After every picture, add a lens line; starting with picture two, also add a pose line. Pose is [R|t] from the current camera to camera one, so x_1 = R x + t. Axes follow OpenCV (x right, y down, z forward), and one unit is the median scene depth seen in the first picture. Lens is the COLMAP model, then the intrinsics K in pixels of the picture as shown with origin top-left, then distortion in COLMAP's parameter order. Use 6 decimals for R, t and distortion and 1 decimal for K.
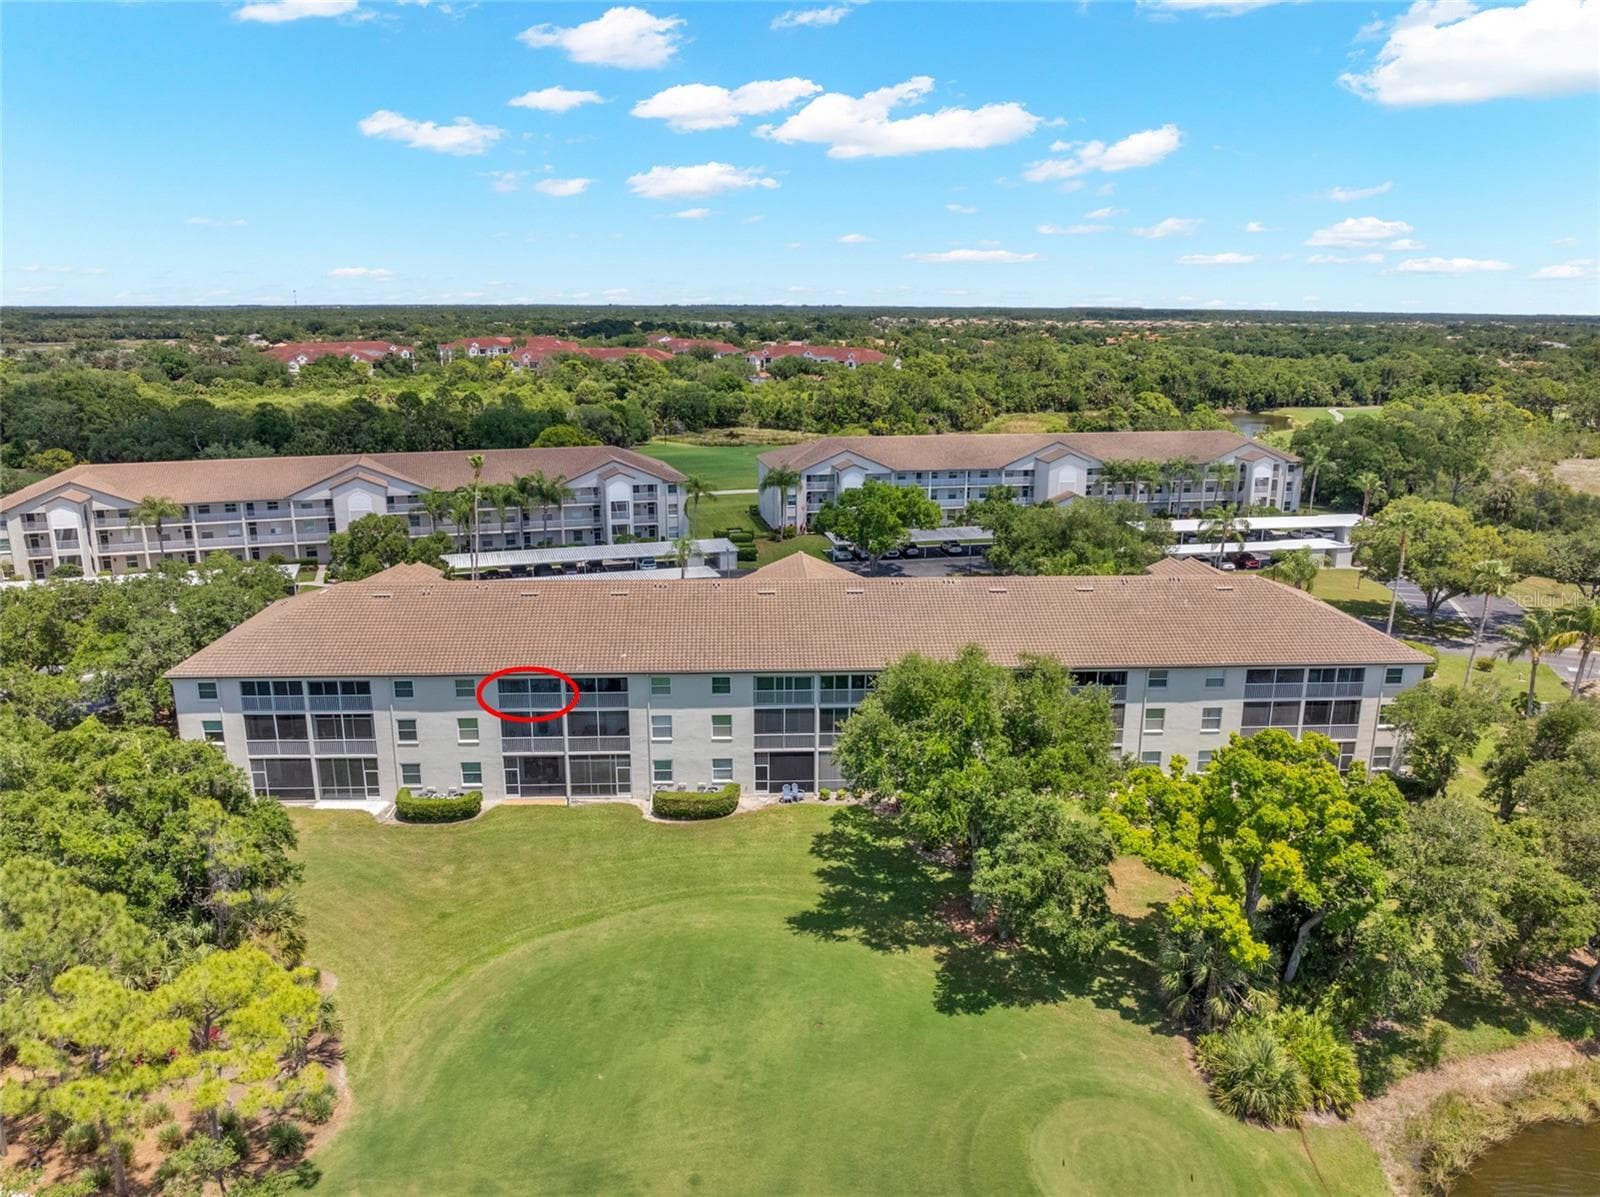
lens RADIAL K [[1124.0, 0, 812.5], [0, 1124.0, 591.3], [0, 0, 1]] dist [-0.016942, -0.003235]
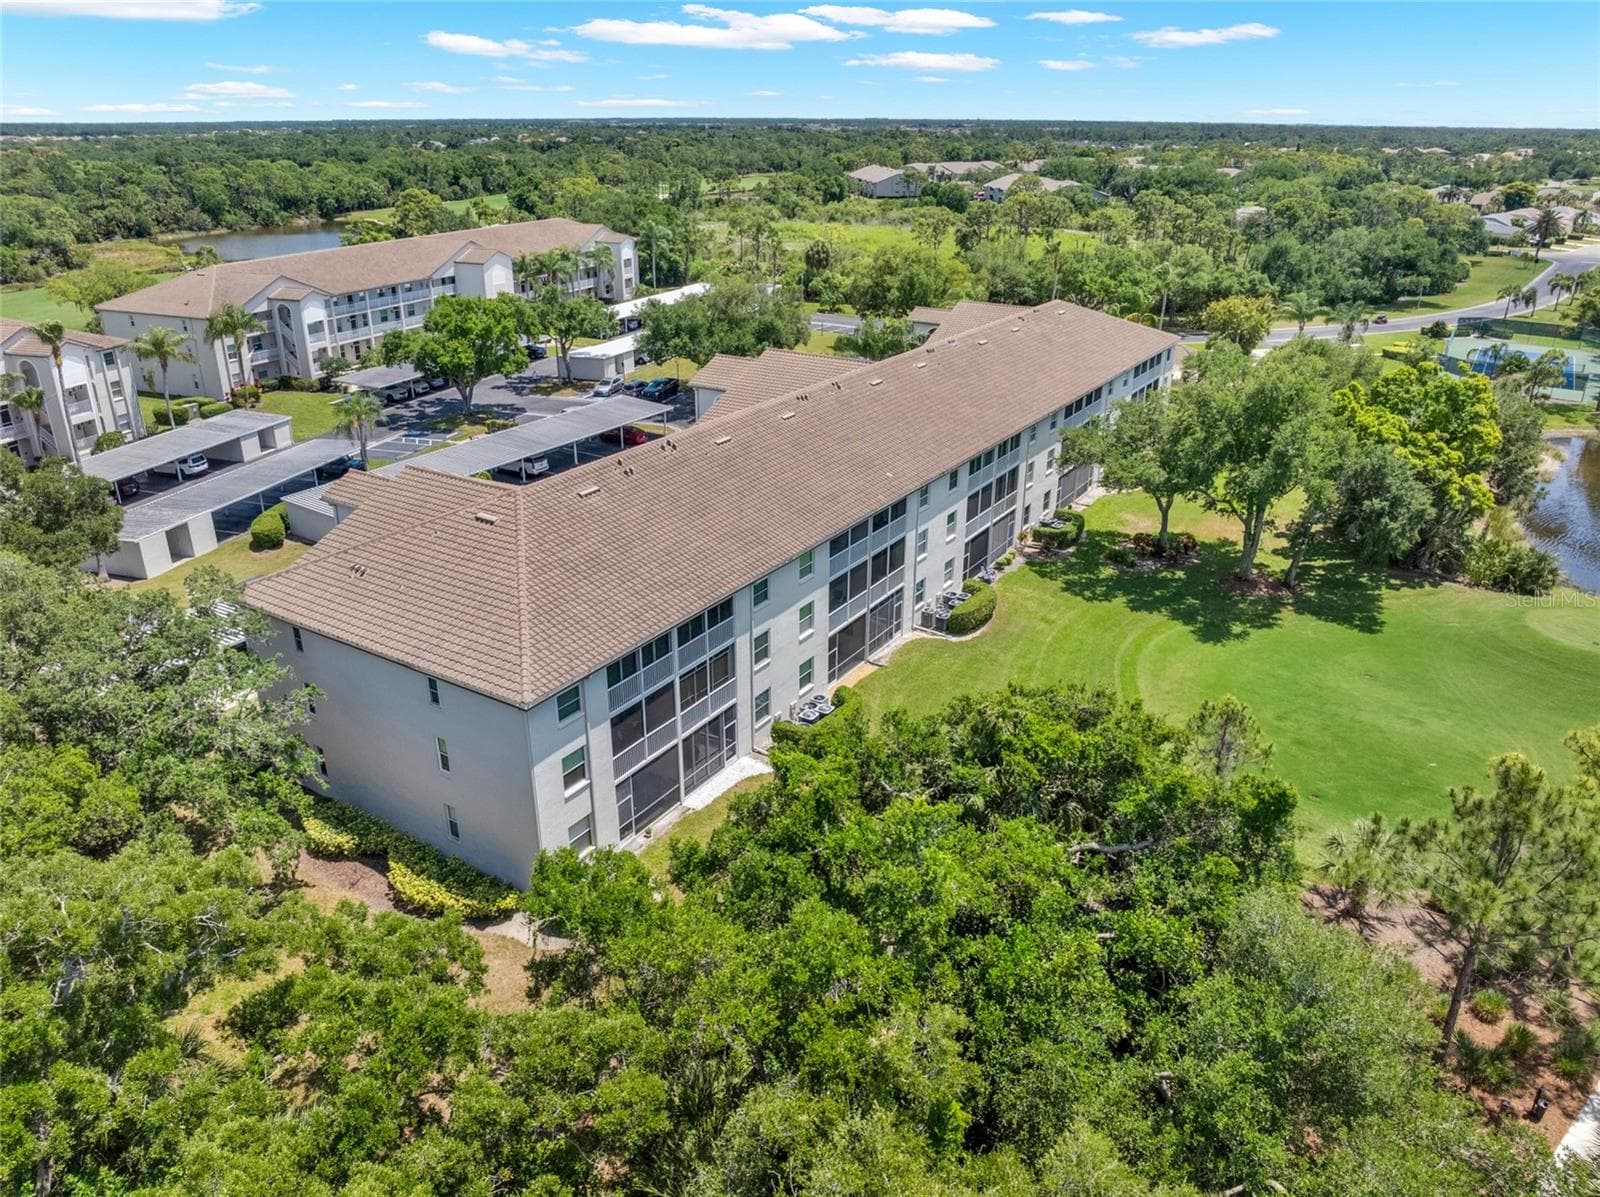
lens RADIAL K [[1120.3, 0, 793.9], [0, 1120.3, 593.8], [0, 0, 1]] dist [-0.061441, 0.022445]
pose [[0.585498, -0.323397, 0.743375, -0.820547], [0.200196, 0.946264, 0.253982, -0.081573], [-0.785565, 0.000115, 0.618779, 0.511316]]
